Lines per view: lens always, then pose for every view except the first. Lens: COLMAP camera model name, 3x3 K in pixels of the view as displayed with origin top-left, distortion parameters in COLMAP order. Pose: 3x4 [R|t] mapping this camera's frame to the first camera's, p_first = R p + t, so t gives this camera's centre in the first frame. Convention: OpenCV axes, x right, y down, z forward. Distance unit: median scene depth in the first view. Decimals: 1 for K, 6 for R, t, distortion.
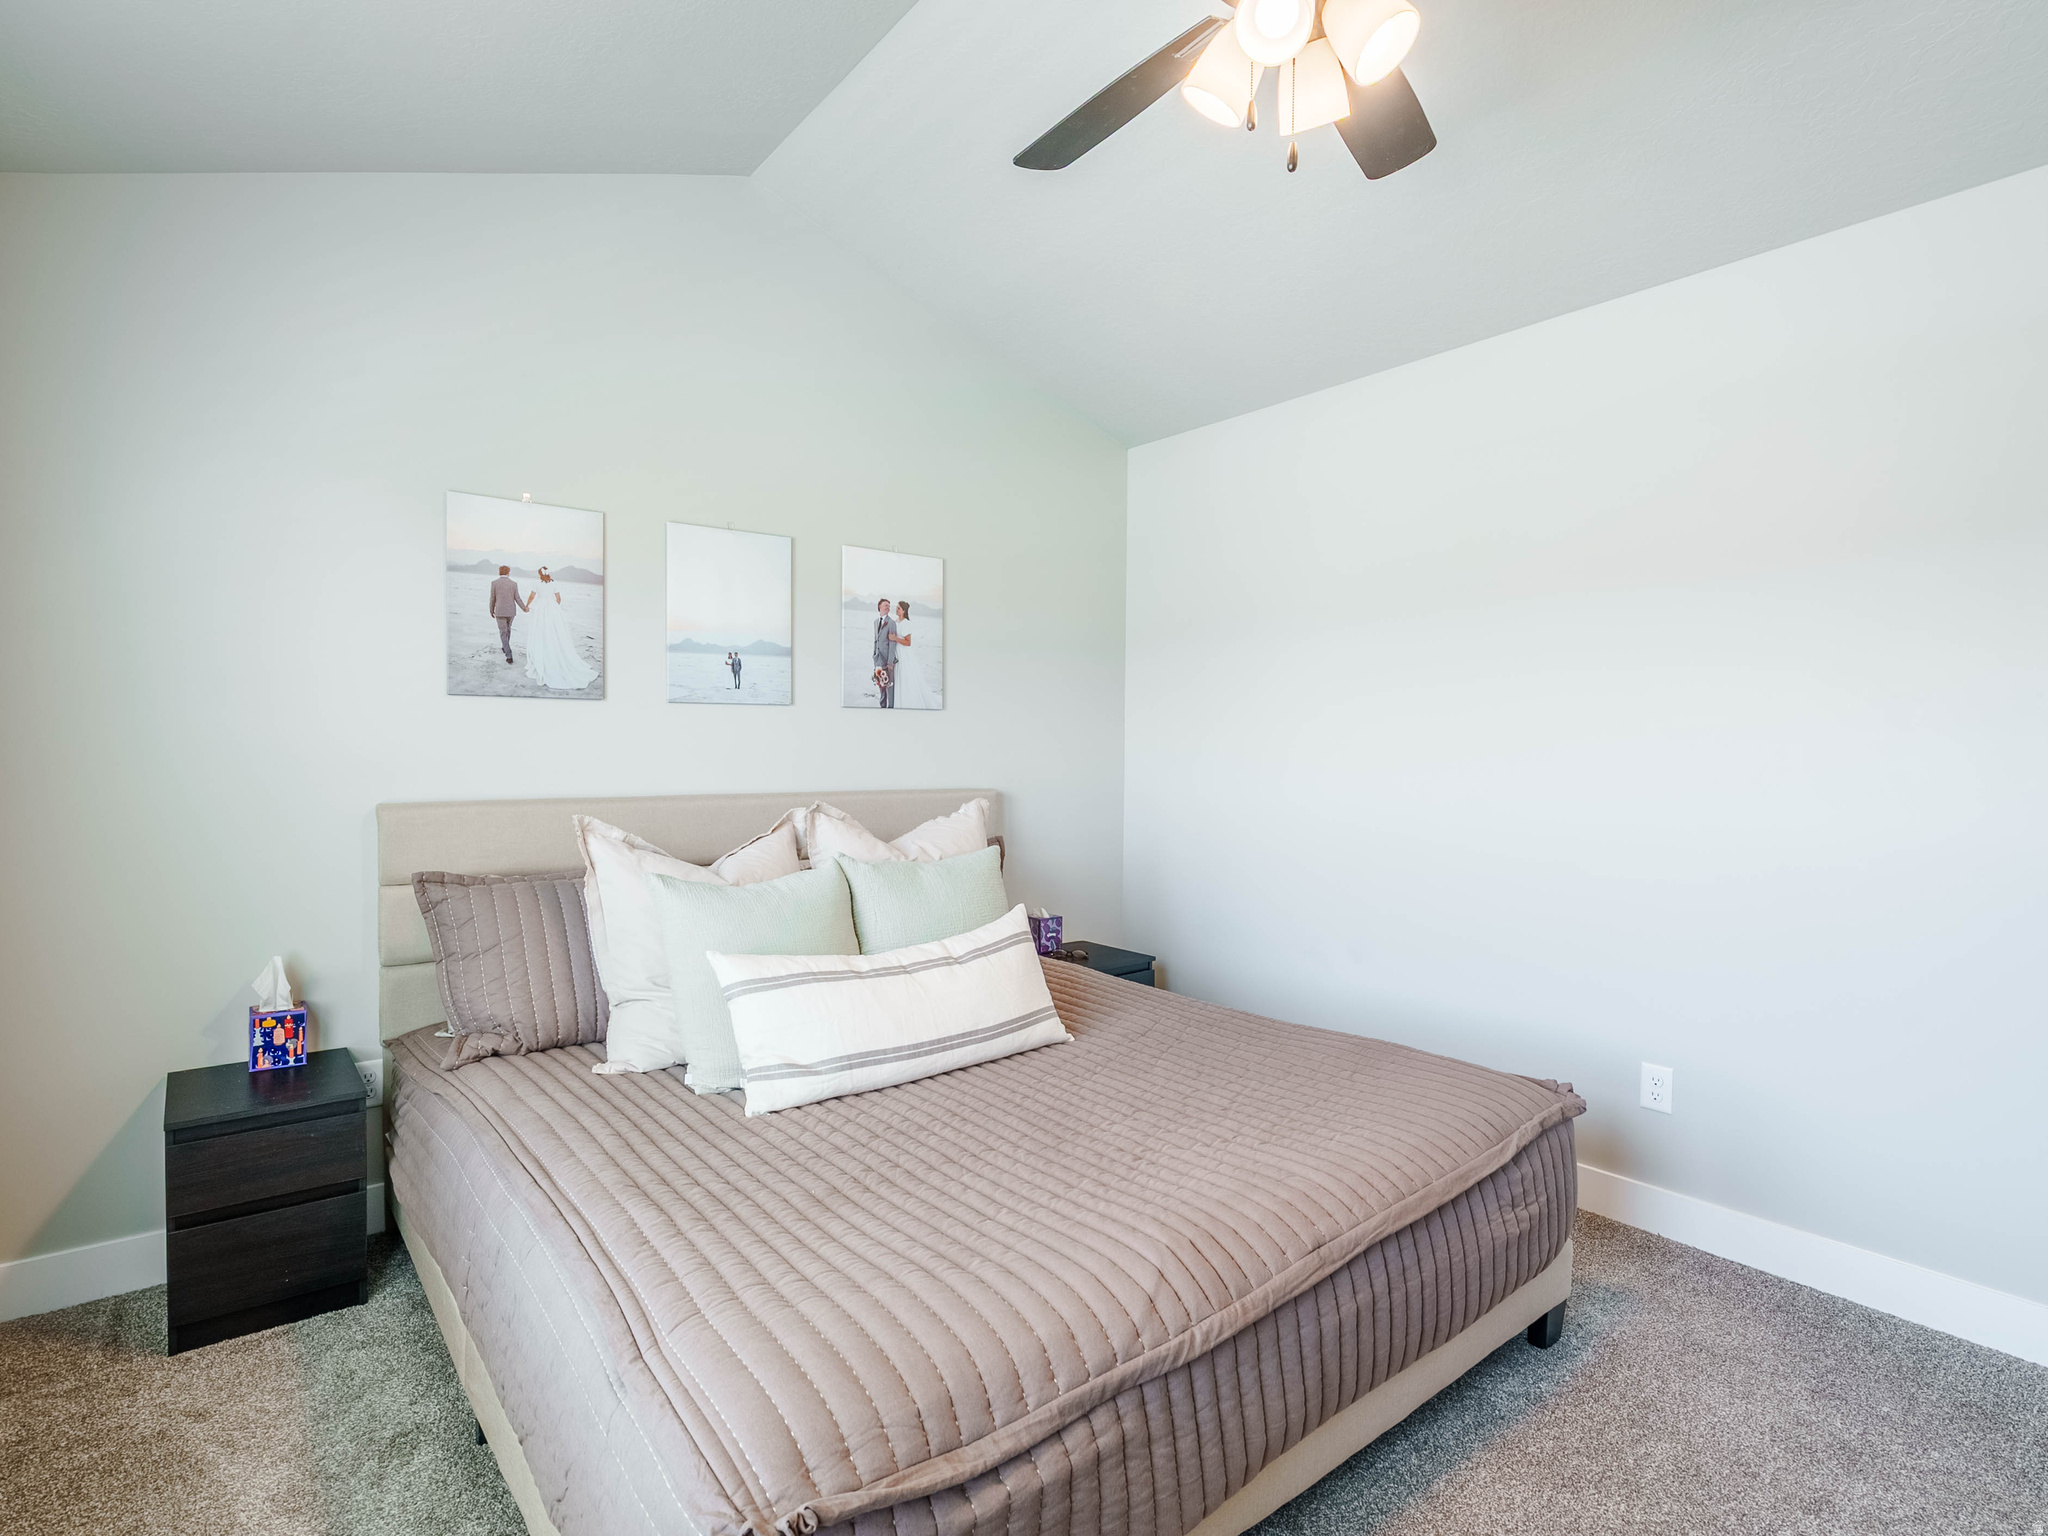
lens RADIAL K [[1047.2, 0, 1026.7], [0, 1047.2, 763.5], [0, 0, 1]] dist [-0.006390, 0.004556]
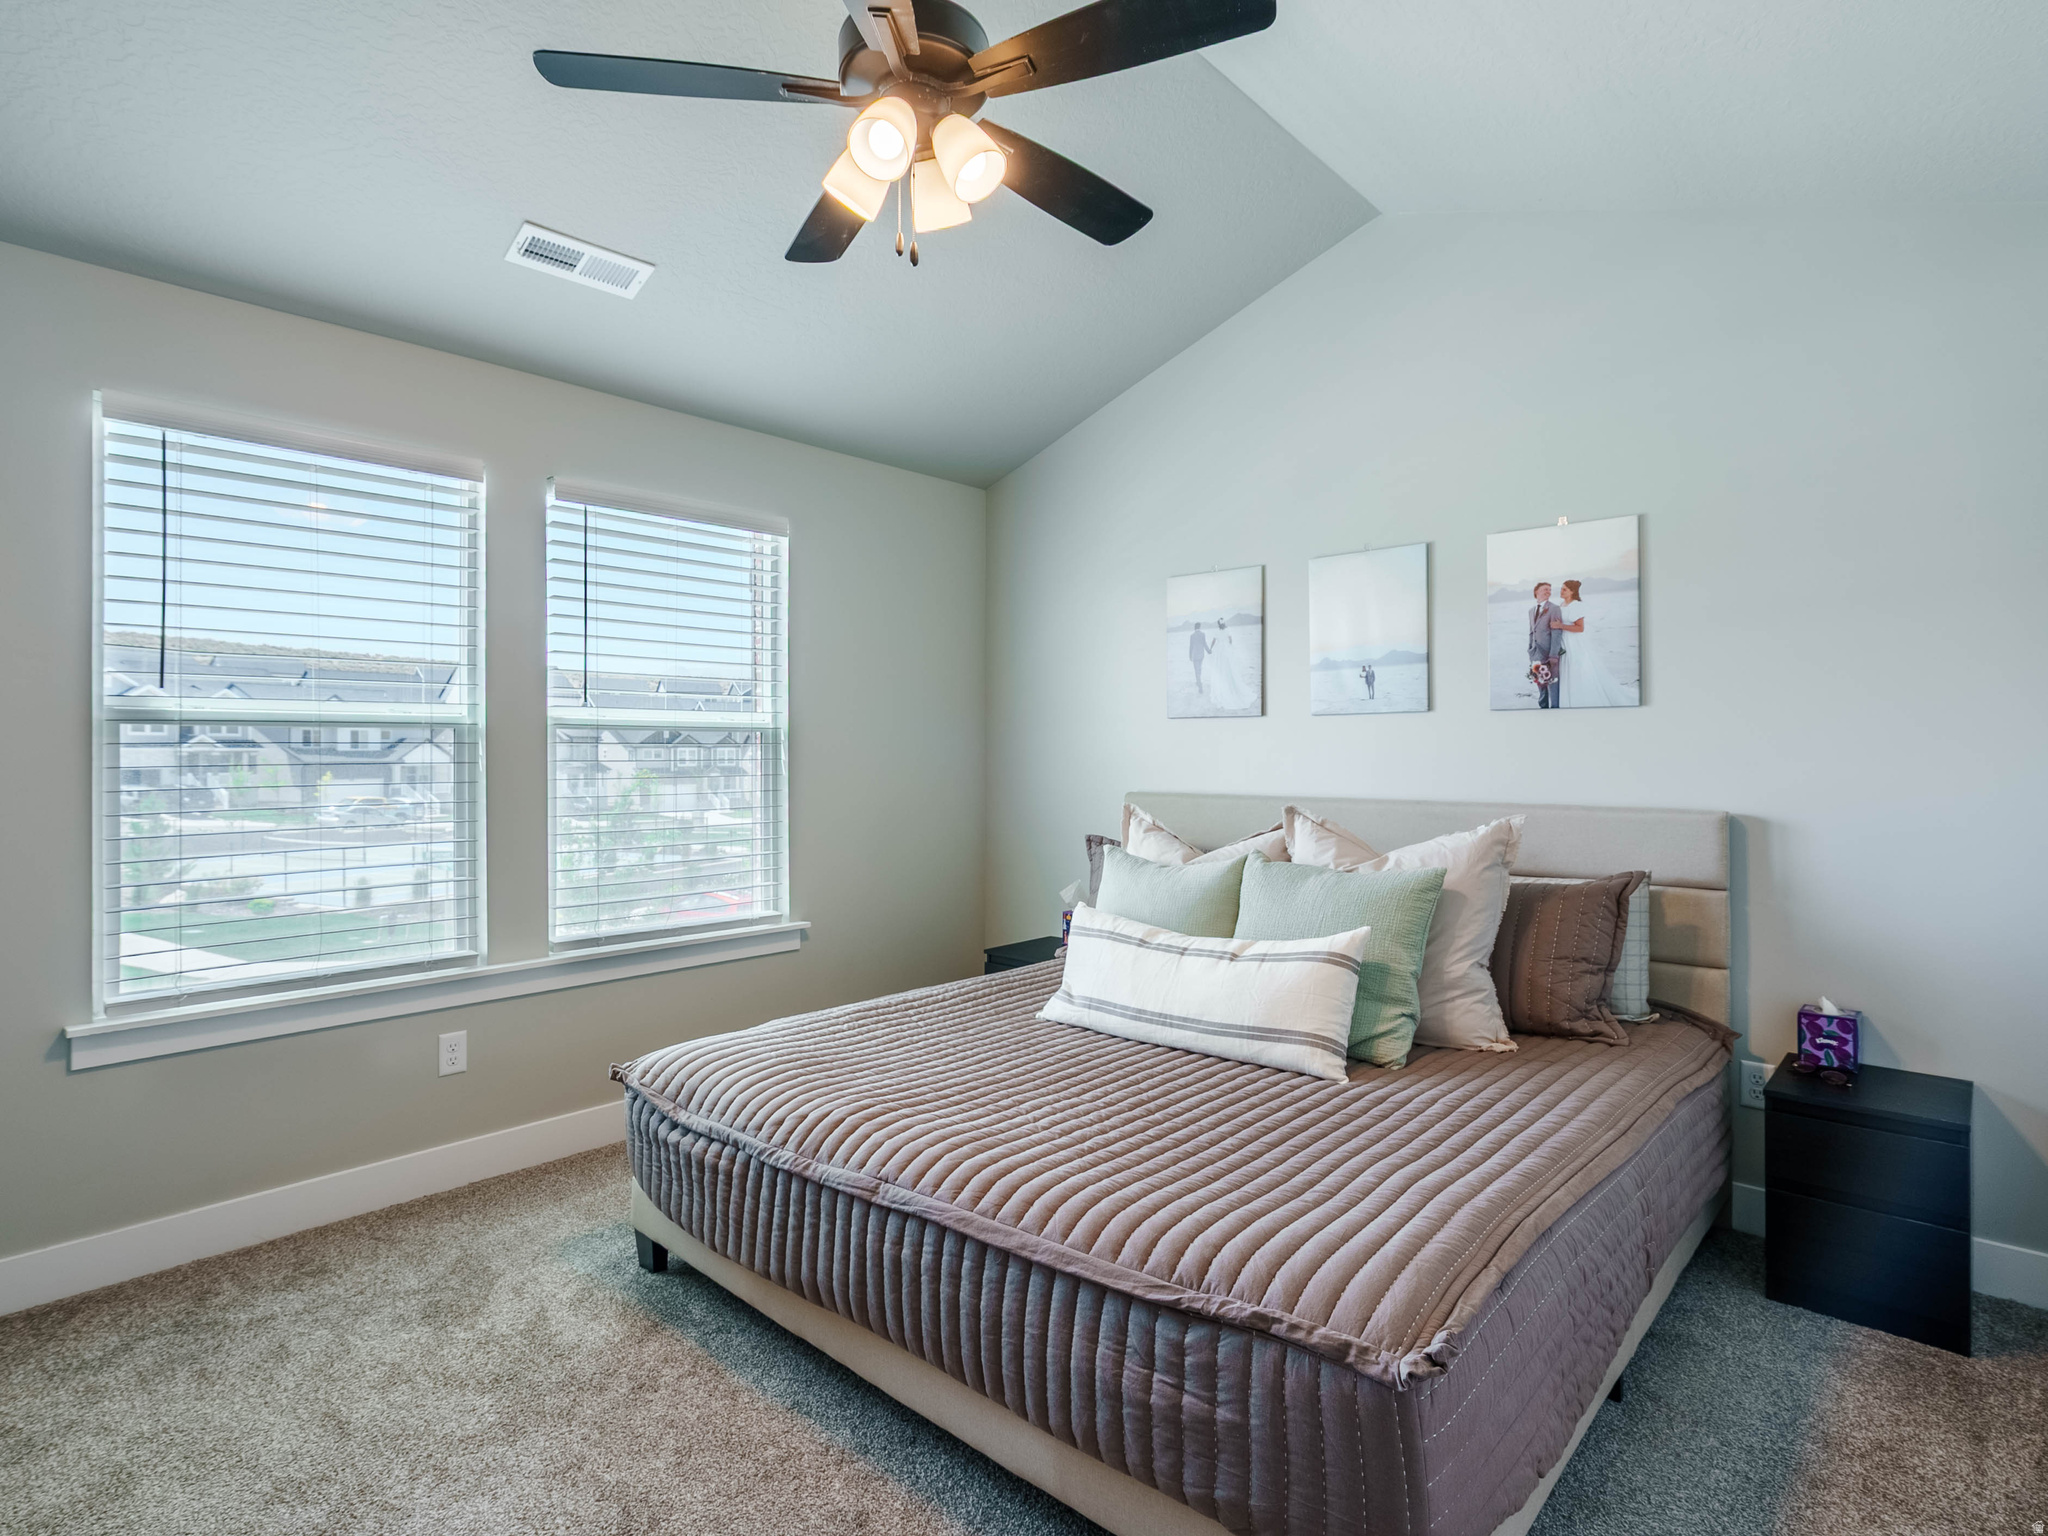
lens RADIAL K [[1047.2, 0, 1031.8], [0, 1047.2, 758.5], [0, 0, 1]] dist [-0.006390, 0.004556]
pose [[0.171081, -0.005718, -0.985240, 0.658717], [-0.021176, 0.999731, -0.009479, 0.005448], [0.985029, 0.022485, 0.170914, 0.450622]]
